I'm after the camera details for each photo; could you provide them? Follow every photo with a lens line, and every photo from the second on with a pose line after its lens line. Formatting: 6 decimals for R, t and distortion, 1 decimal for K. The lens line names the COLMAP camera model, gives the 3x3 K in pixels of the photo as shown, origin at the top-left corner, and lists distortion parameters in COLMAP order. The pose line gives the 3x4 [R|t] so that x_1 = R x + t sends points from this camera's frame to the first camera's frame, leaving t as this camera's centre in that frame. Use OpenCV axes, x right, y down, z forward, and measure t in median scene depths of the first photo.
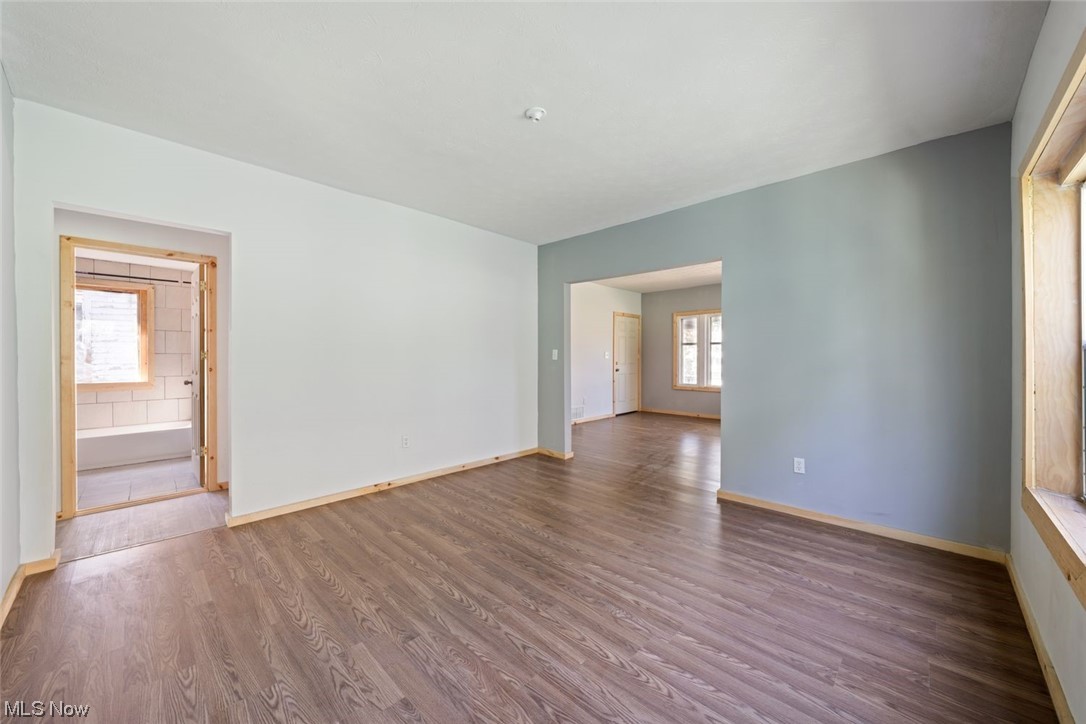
lens RADIAL K [[399.9, 0, 542.4], [0, 399.9, 363.0], [0, 0, 1]] dist [-0.002047, 0.000212]
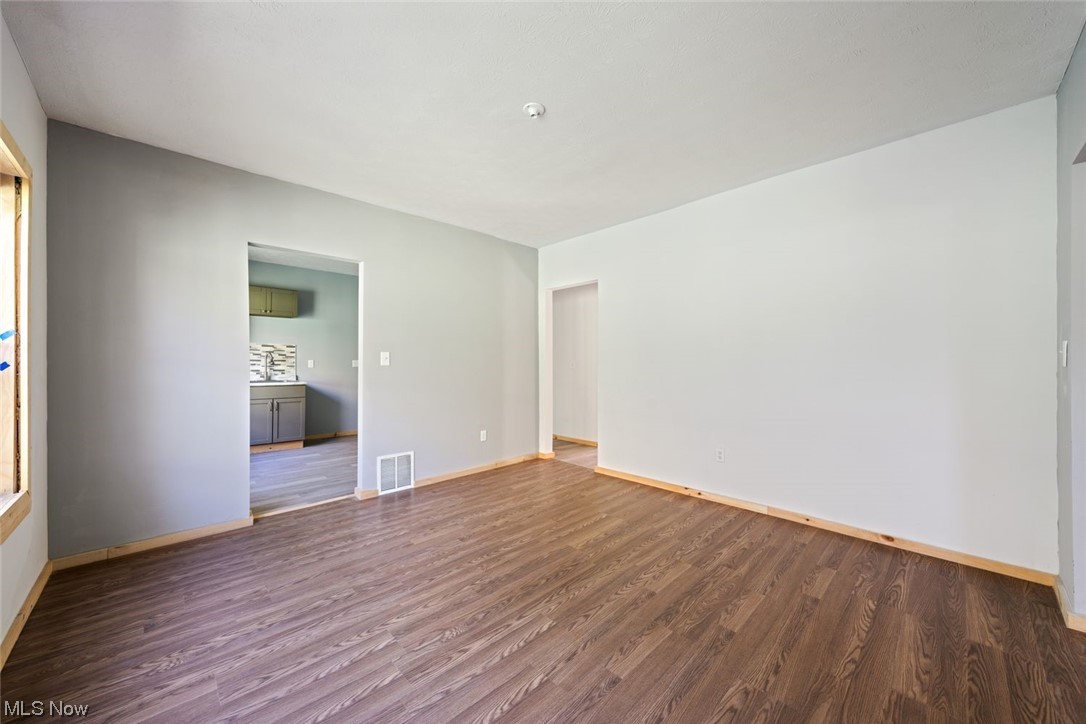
lens RADIAL K [[399.9, 0, 542.6], [0, 399.9, 357.7], [0, 0, 1]] dist [-0.002047, 0.000212]
pose [[-0.032098, -0.009855, -0.999436, 1.042083], [-0.015711, 0.999833, -0.009354, -0.015106], [0.999361, 0.015402, -0.032248, 1.140019]]
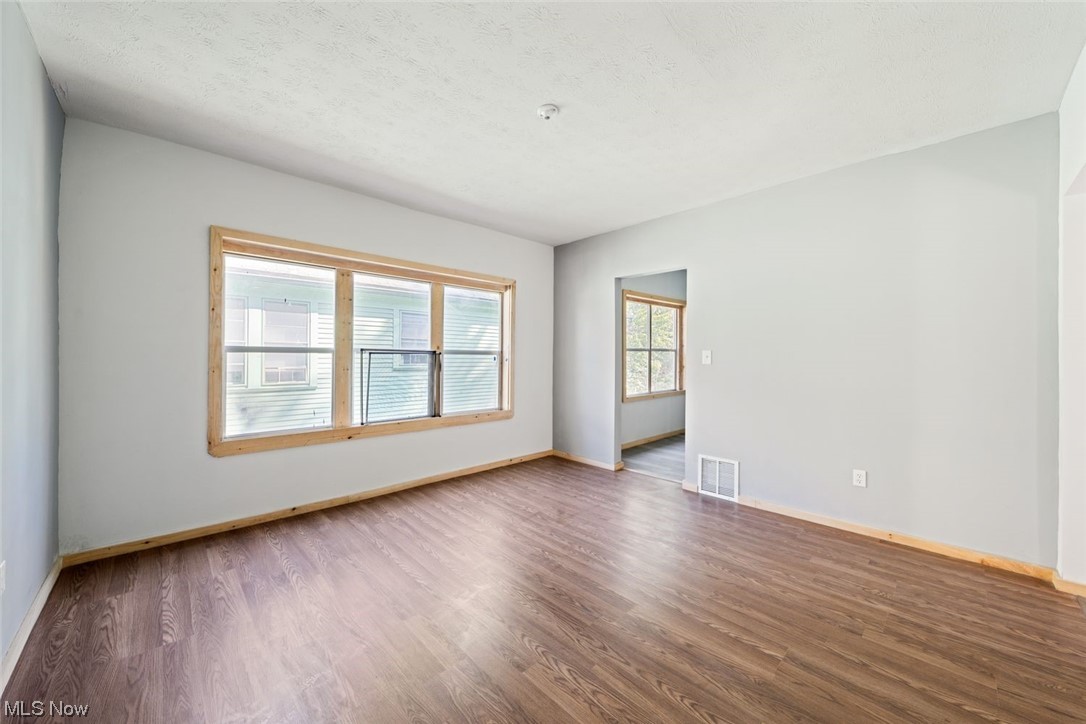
lens RADIAL K [[399.9, 0, 540.3], [0, 399.9, 354.5], [0, 0, 1]] dist [-0.002047, 0.000212]
pose [[-0.999275, -0.008706, 0.037061, -0.043317], [-0.008245, 0.999887, 0.012560, -0.042114], [-0.037166, 0.012245, -0.999234, 2.149385]]
